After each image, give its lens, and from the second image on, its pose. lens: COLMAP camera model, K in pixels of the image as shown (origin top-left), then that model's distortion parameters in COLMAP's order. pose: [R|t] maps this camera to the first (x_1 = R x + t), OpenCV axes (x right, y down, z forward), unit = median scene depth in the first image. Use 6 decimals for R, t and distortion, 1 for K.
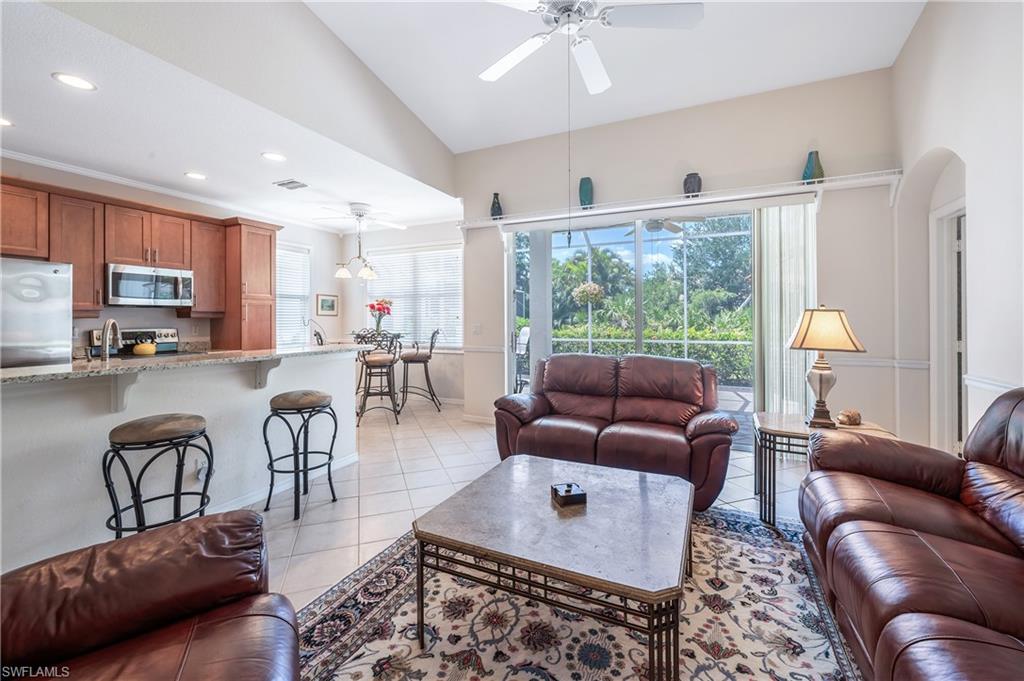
lens RADIAL K [[425.5, 0, 508.1], [0, 425.5, 317.7], [0, 0, 1]] dist [0.008233, -0.001794]
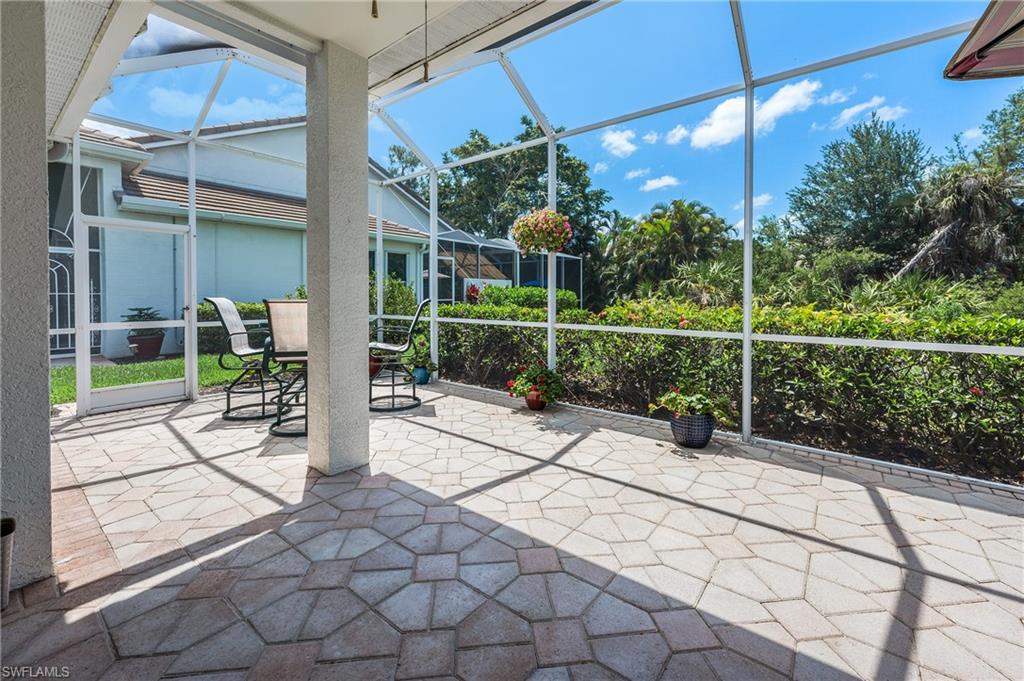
lens RADIAL K [[425.5, 0, 518.6], [0, 425.5, 300.5], [0, 0, 1]] dist [0.008233, -0.001794]
pose [[0.975055, 0.010240, -0.221726, 0.117817], [-0.006153, 0.999798, 0.019114, 0.005160], [0.221877, -0.017273, 0.974922, 0.219549]]
